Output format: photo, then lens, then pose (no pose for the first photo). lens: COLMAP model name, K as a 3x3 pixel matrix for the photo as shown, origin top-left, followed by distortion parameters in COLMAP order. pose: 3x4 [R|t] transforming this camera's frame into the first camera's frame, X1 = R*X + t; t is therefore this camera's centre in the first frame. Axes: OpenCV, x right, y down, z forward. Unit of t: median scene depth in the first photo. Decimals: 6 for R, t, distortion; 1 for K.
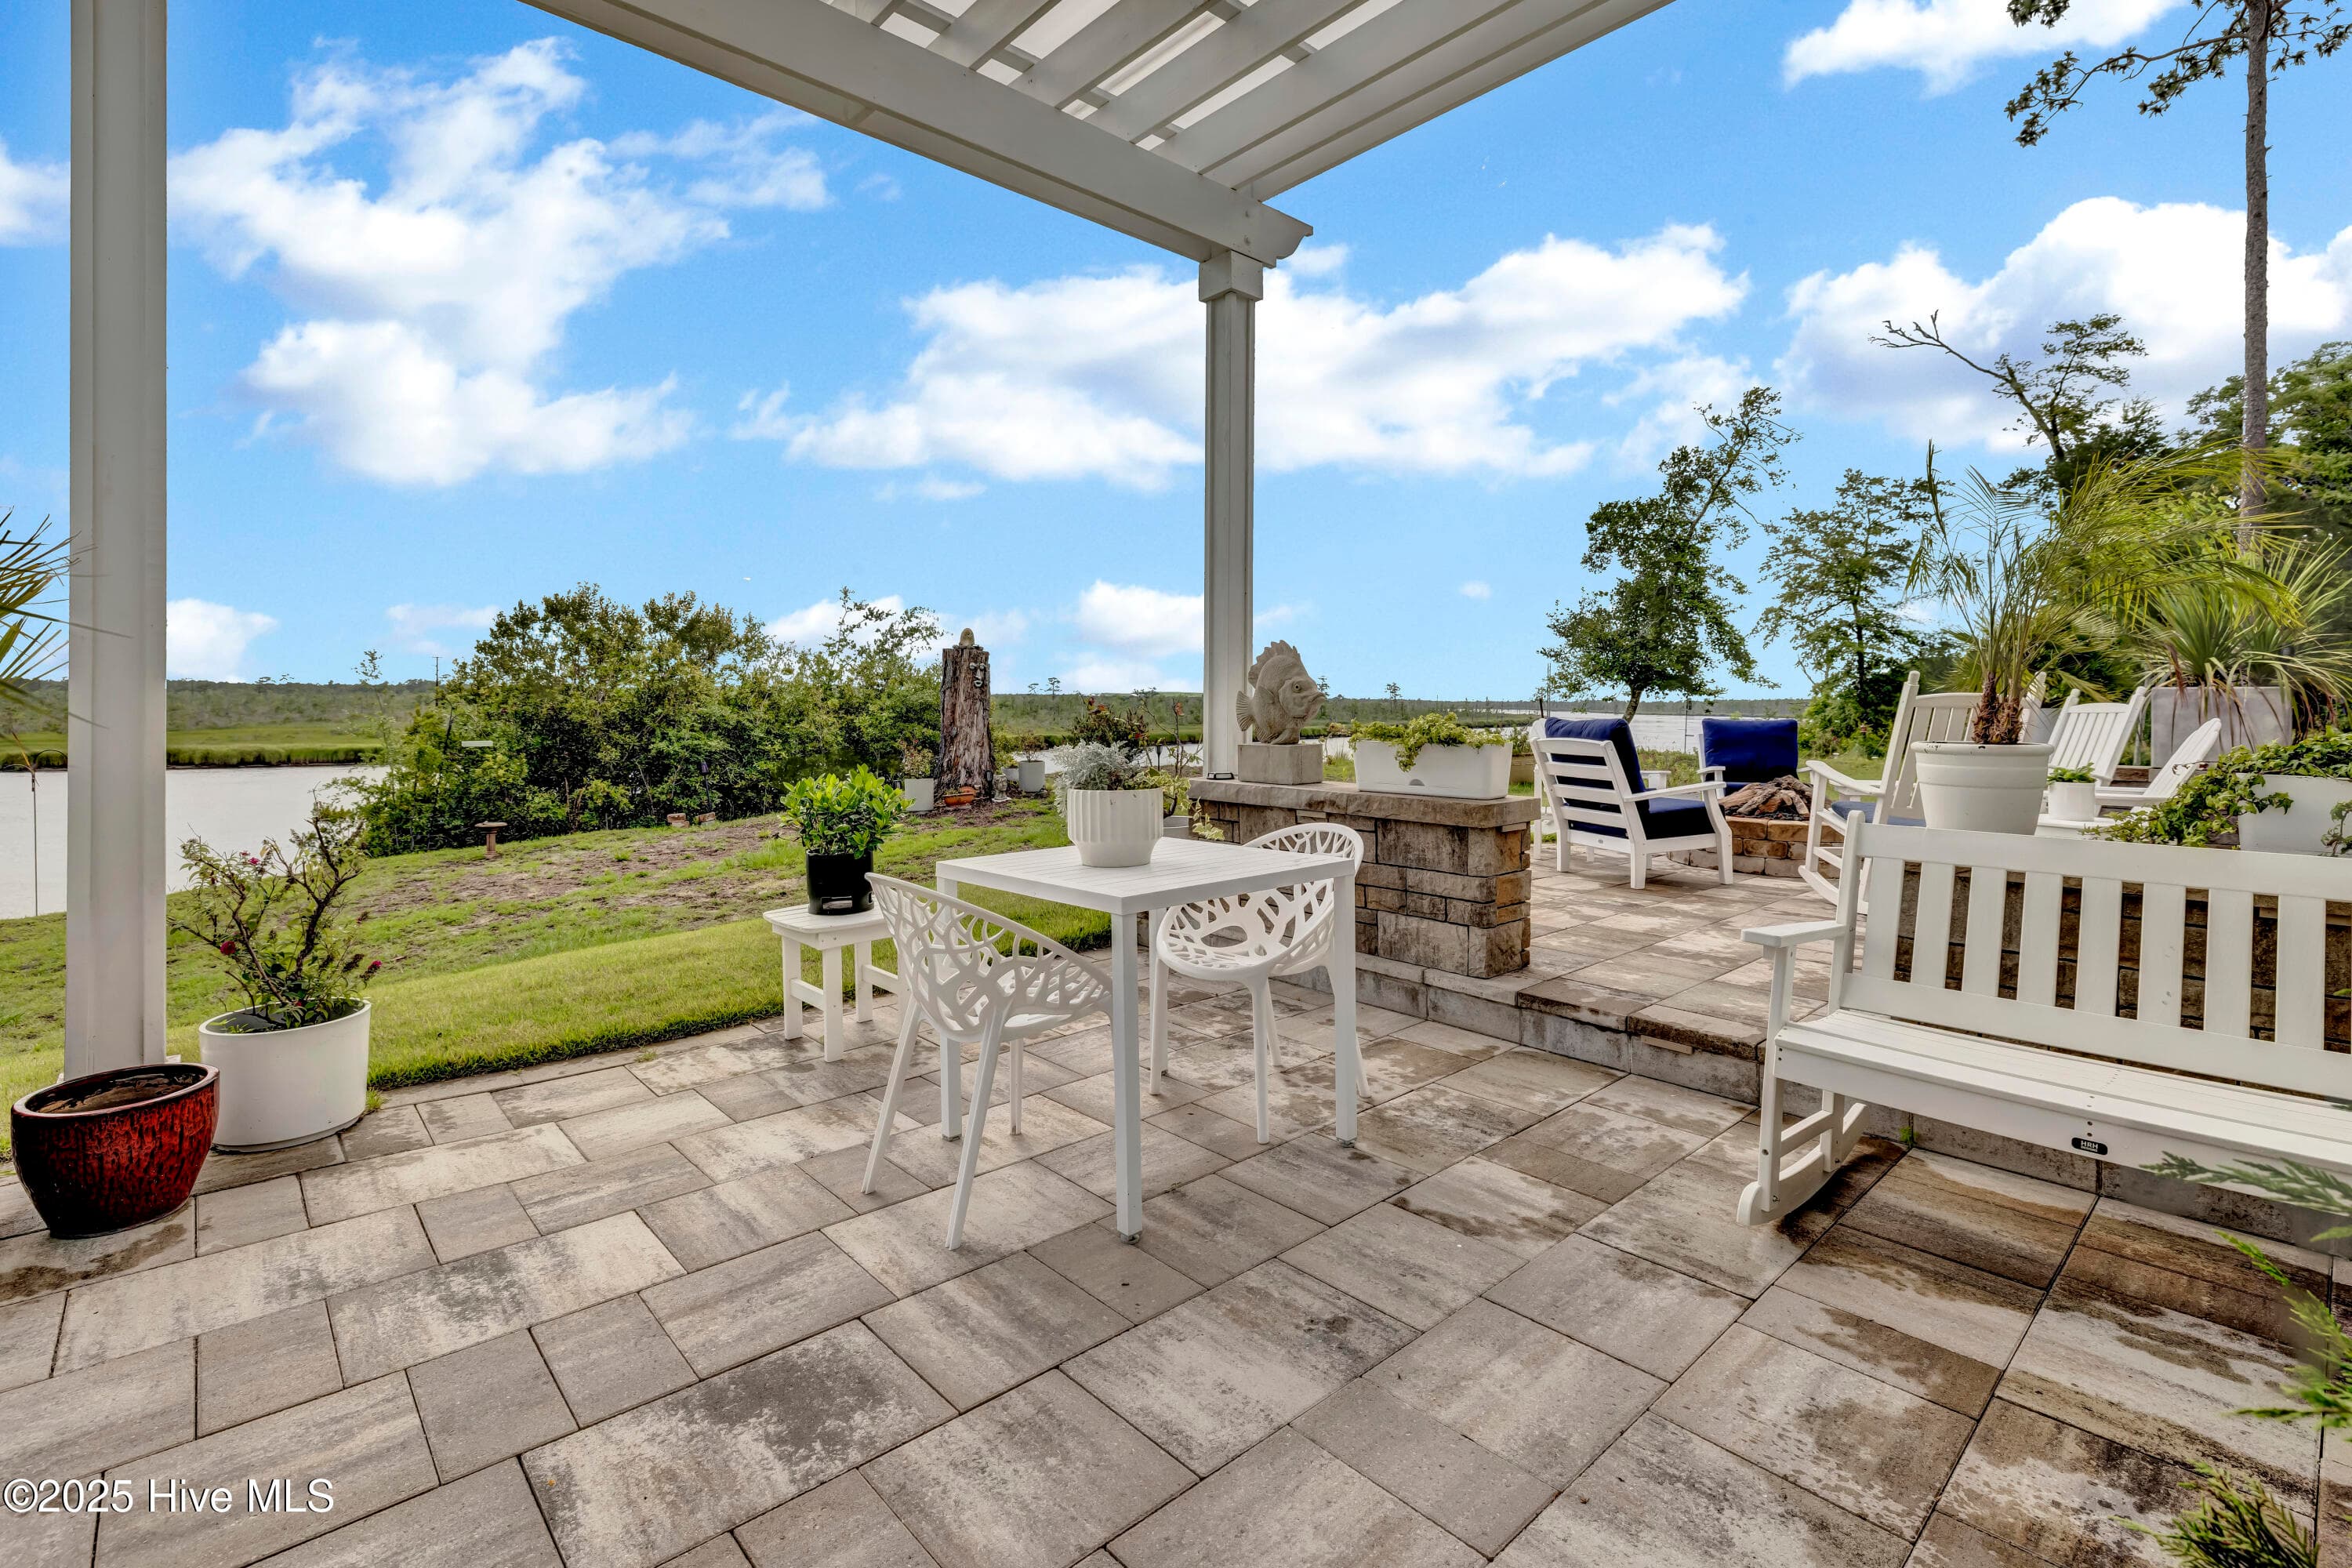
lens RADIAL K [[1067.7, 0, 1231.2], [0, 1067.7, 718.5], [0, 0, 1]] dist [0.001660, -0.000234]
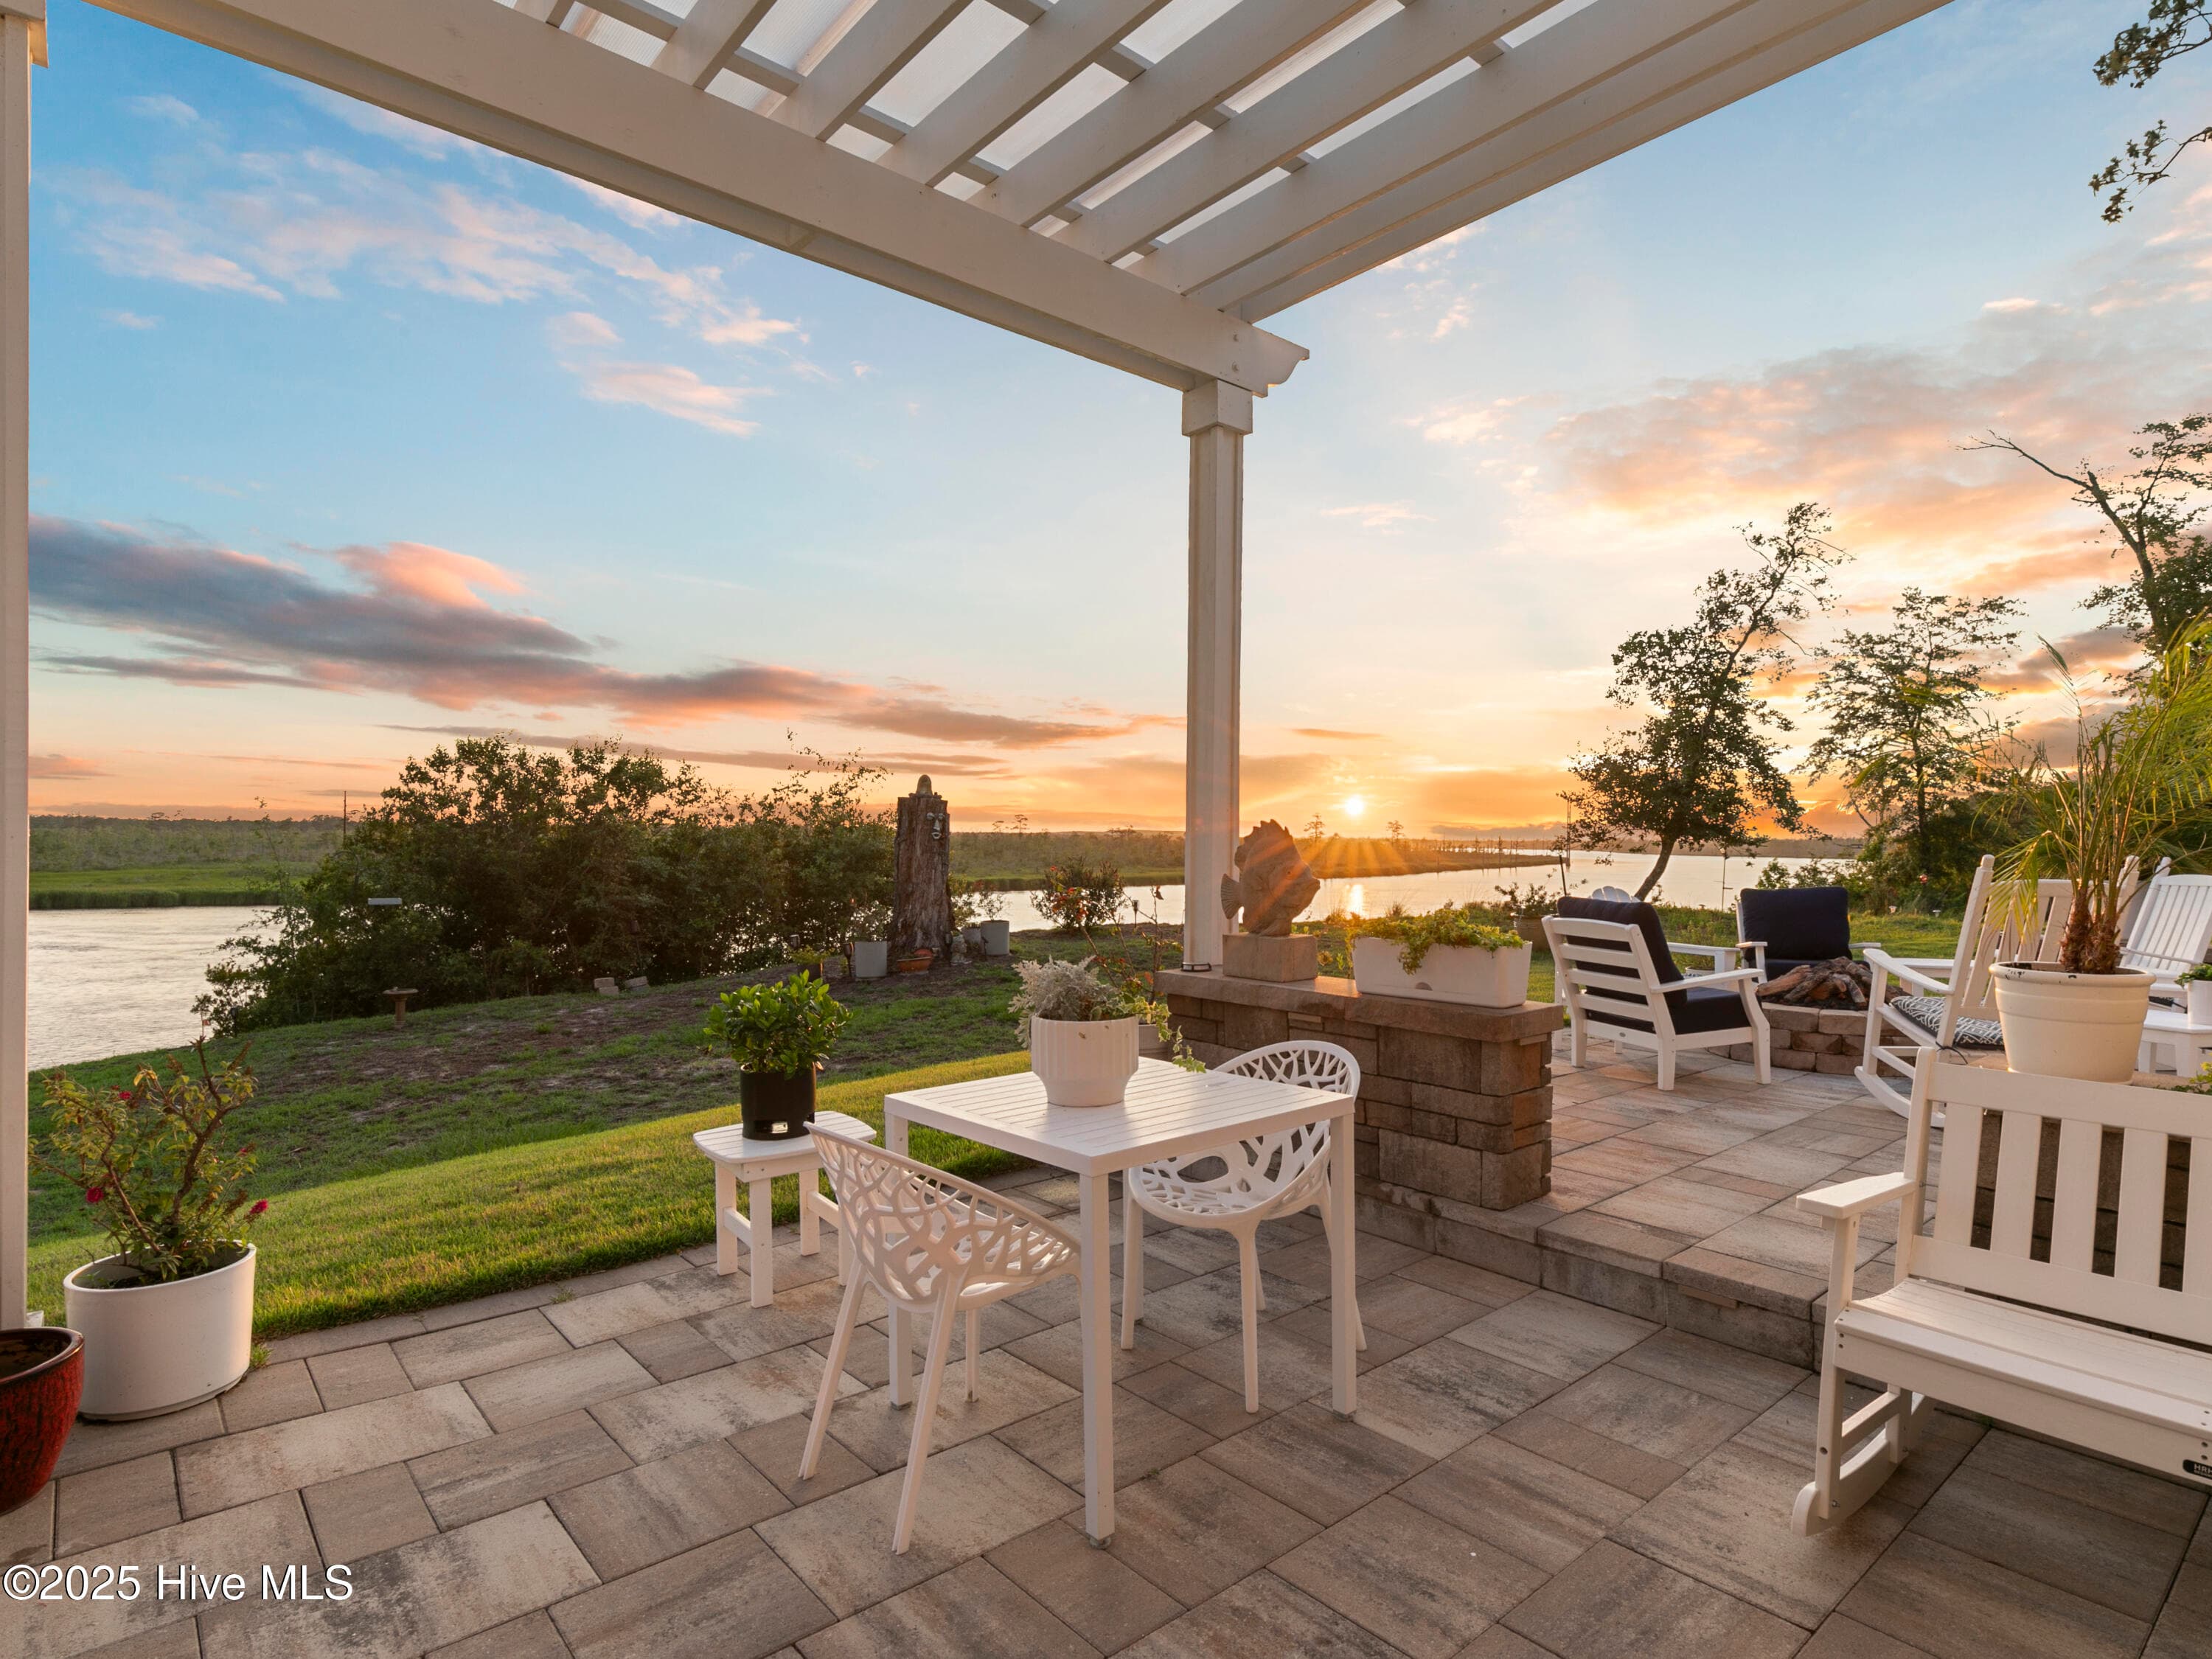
lens RADIAL K [[1180.8, 0, 1197.8], [0, 1180.8, 856.8], [0, 0, 1]] dist [0.007182, -0.000548]
pose [[0.999879, 0.002408, -0.015362, 0.000015], [-0.002451, 0.999993, -0.002776, -0.031896], [0.015355, 0.002813, 0.999878, 0.007566]]
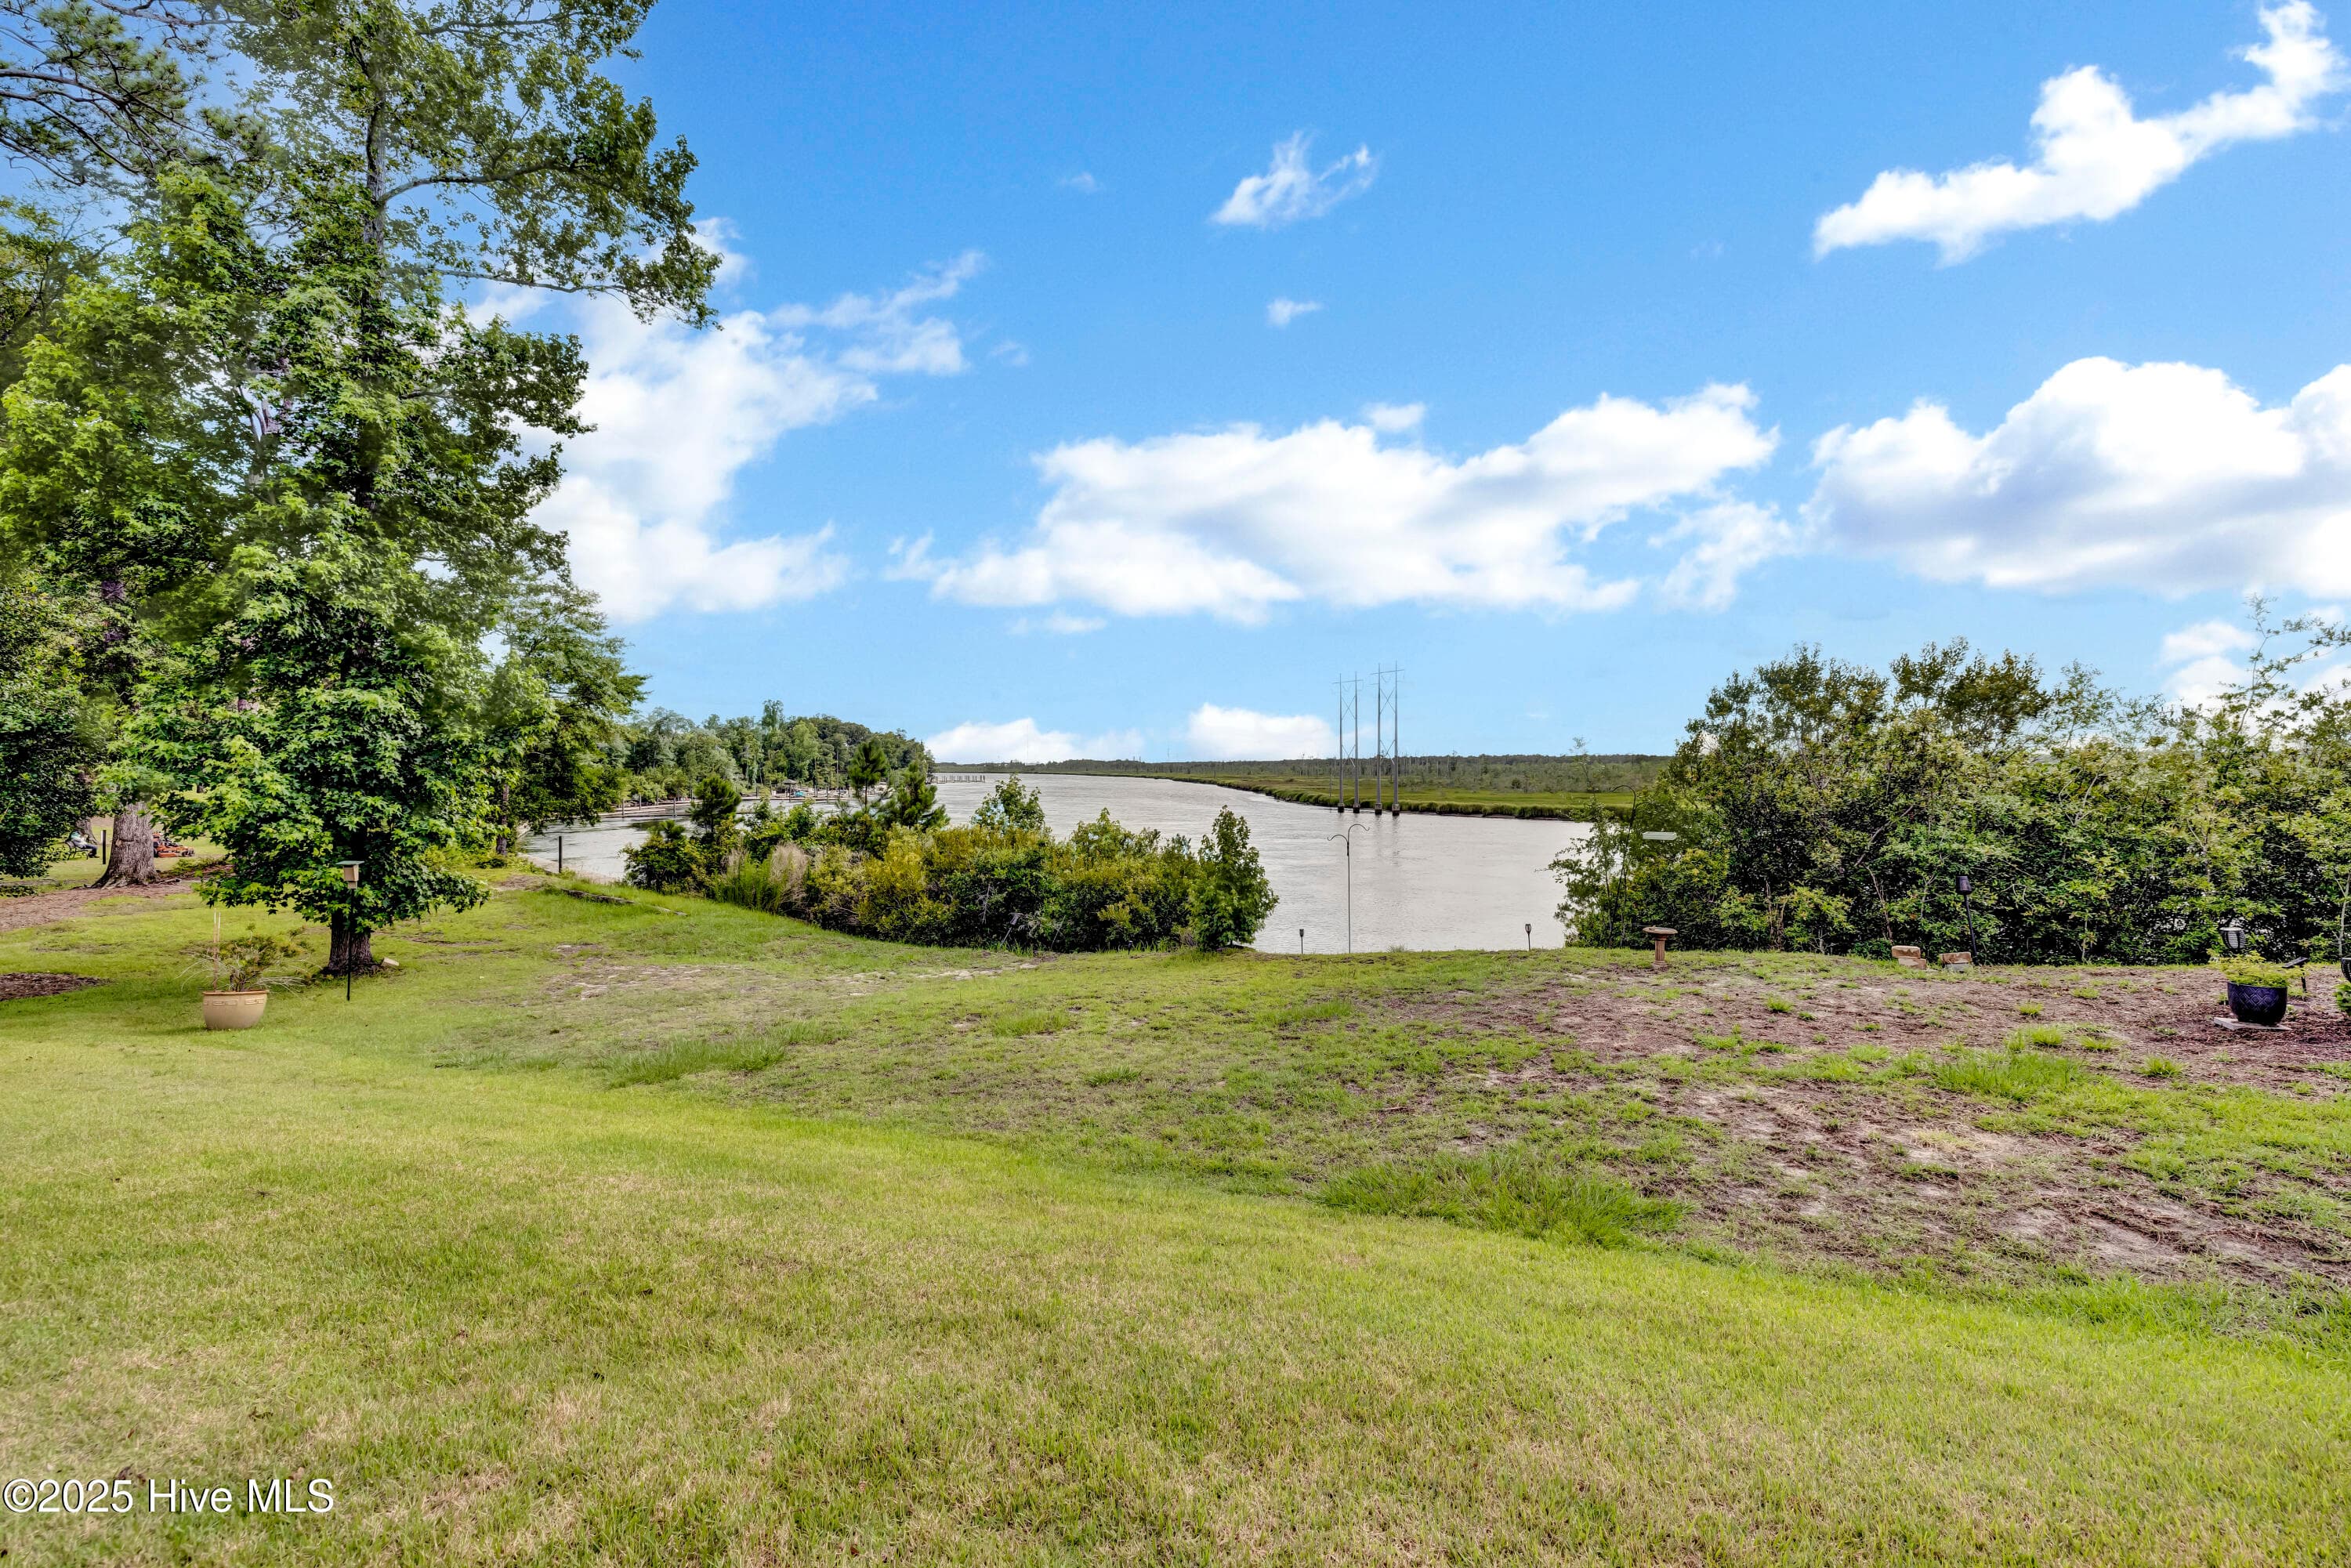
lens RADIAL K [[996.4, 0, 1132.9], [0, 996.4, 785.9], [0, 0, 1]] dist [0.000961, -0.000347]
pose [[0.322662, 0.012873, -0.946427, -0.134445], [-0.012852, 0.999875, 0.009219, -0.050285], [0.946427, 0.009189, 0.322787, 0.752960]]
